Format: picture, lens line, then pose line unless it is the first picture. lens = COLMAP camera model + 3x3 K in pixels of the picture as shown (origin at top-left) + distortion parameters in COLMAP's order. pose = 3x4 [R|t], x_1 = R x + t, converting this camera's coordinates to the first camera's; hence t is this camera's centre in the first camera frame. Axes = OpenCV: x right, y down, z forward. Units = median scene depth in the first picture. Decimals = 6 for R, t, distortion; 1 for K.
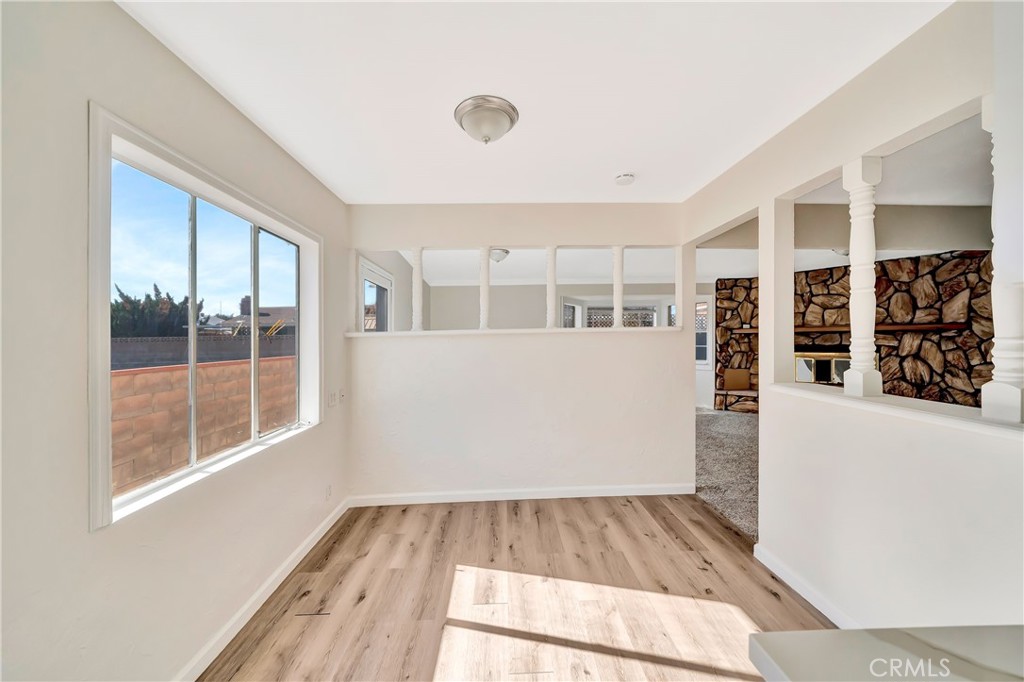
lens RADIAL K [[355.3, 0, 510.2], [0, 355.3, 340.4], [0, 0, 1]] dist [0.000894, 0.000041]
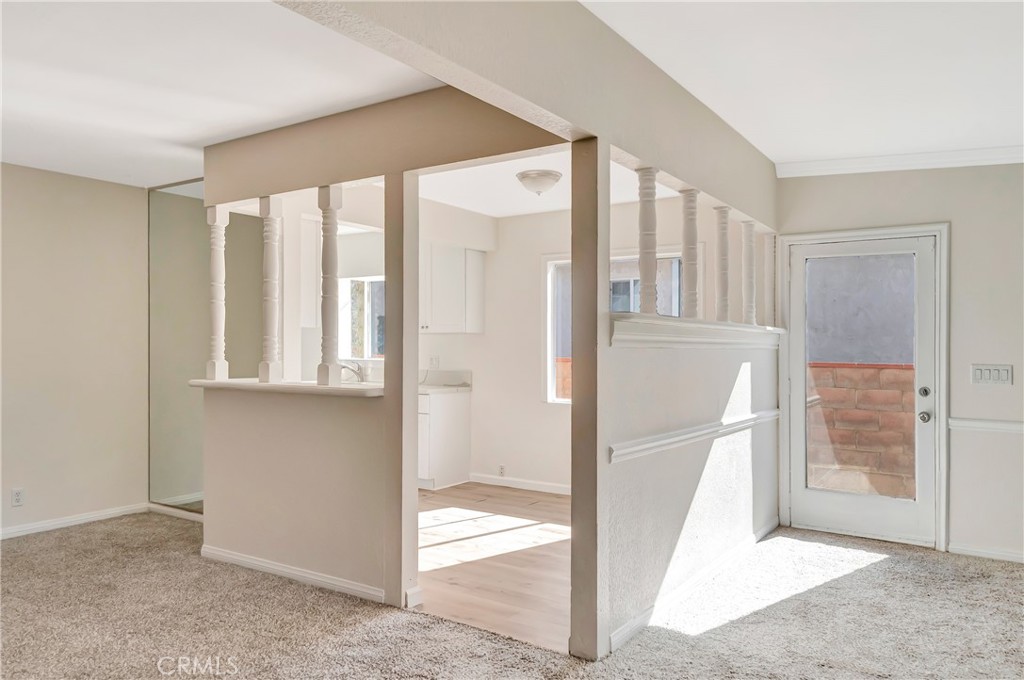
lens RADIAL K [[730.5, 0, 512.2], [0, 730.5, 337.8], [0, 0, 1]] dist [-0.000421, 0.000039]
pose [[-0.595454, 0.006328, -0.803365, 1.193045], [0.001739, 0.999977, 0.006588, -0.007886], [0.803388, 0.002526, -0.595451, 1.344607]]
